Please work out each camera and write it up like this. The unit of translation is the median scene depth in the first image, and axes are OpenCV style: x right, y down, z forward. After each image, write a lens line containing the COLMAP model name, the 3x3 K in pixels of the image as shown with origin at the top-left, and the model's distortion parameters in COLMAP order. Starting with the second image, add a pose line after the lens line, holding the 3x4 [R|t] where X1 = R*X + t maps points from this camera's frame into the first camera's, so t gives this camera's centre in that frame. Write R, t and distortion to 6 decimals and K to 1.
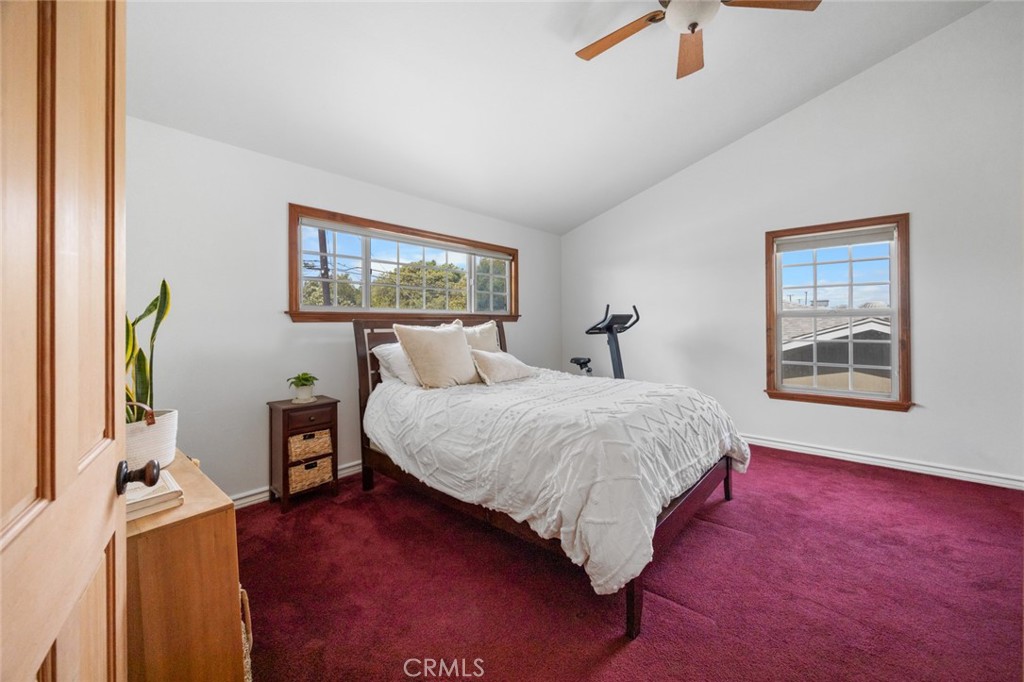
lens RADIAL K [[400.9, 0, 515.2], [0, 400.9, 326.0], [0, 0, 1]] dist [-0.001096, -0.000108]
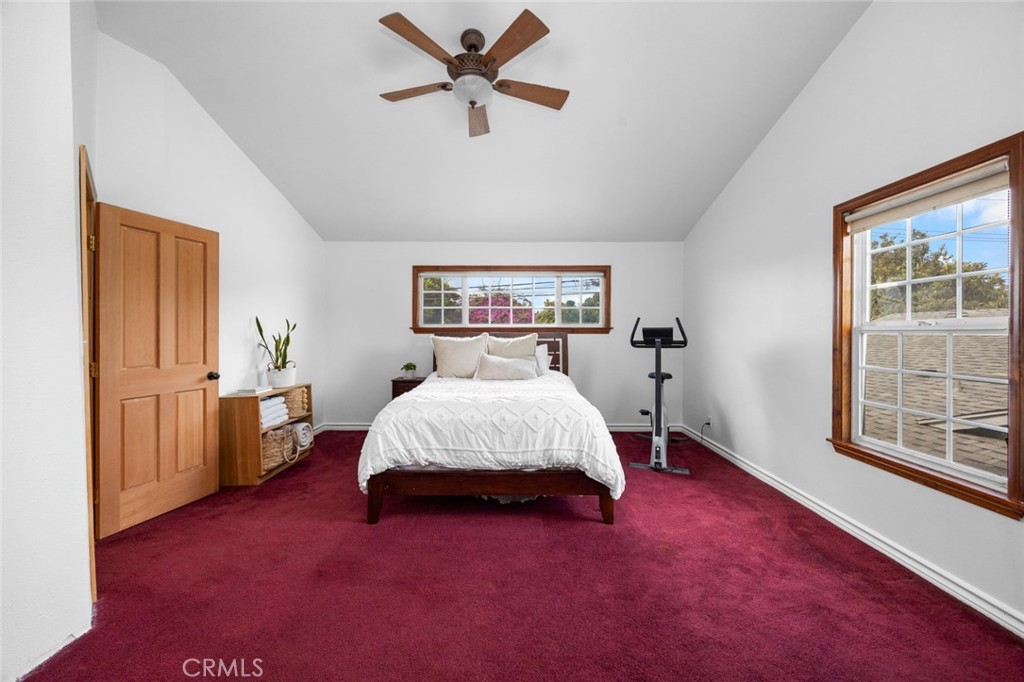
lens RADIAL K [[397.3, 0, 510.9], [0, 397.3, 335.4], [0, 0, 1]] dist [-0.001300, -0.000056]
pose [[0.647208, 0.014147, -0.762182, 1.041135], [-0.010663, 0.999898, 0.009505, -0.021964], [0.762239, 0.001975, 0.647293, 0.197138]]
